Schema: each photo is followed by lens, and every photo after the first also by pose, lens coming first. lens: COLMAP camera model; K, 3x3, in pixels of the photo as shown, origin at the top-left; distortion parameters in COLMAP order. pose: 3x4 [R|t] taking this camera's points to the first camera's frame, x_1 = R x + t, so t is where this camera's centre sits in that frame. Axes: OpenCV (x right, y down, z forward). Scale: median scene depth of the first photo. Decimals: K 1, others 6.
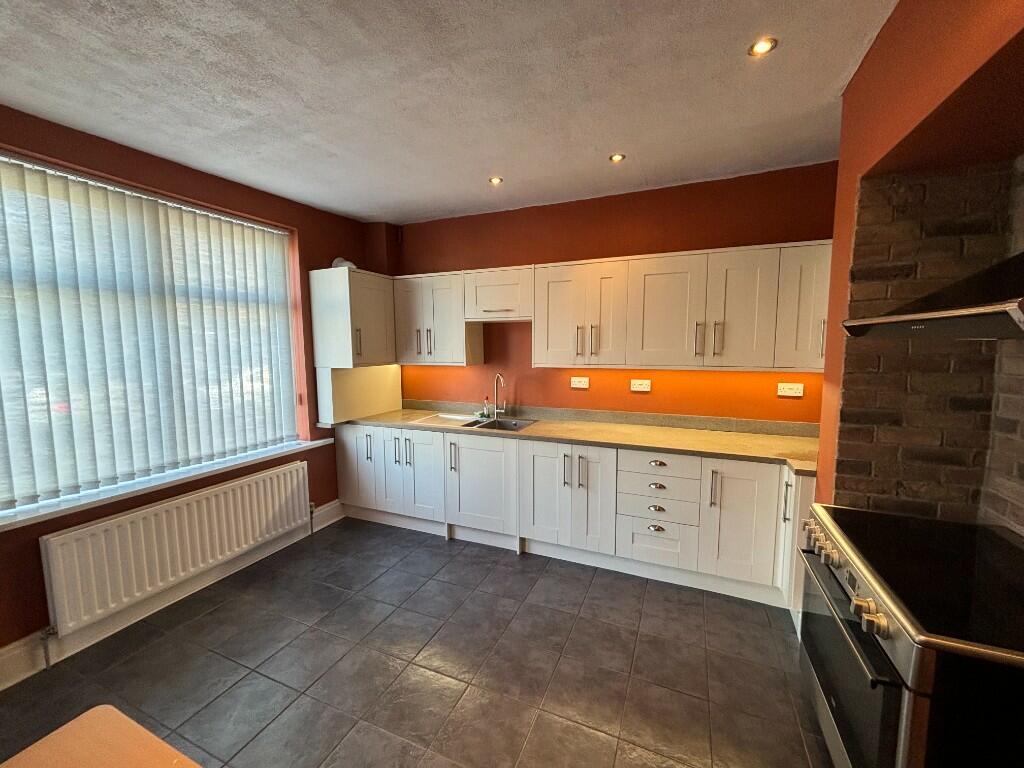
lens RADIAL K [[413.7, 0, 508.8], [0, 413.7, 385.9], [0, 0, 1]] dist [0.018470, -0.008536]
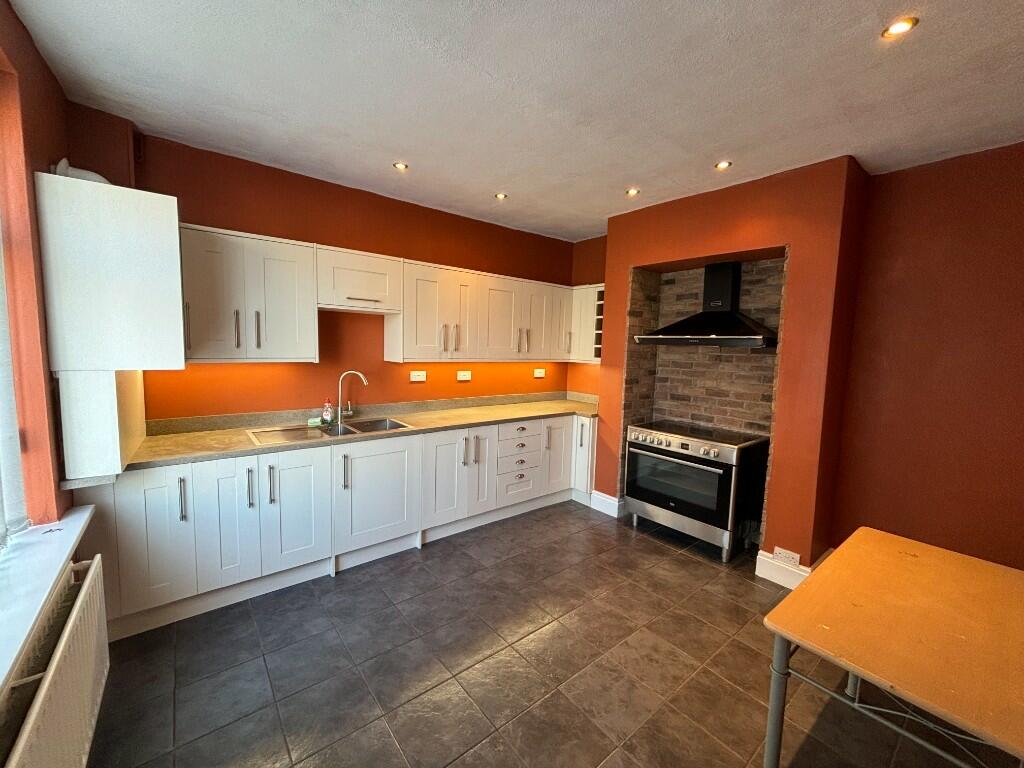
lens RADIAL K [[413.7, 0, 508.8], [0, 413.7, 385.9], [0, 0, 1]] dist [0.018470, -0.008536]
pose [[0.468063, -0.069301, 0.880974, -0.749293], [0.059407, 0.997133, 0.046876, -0.021042], [-0.881696, 0.030395, 0.470837, 0.331580]]
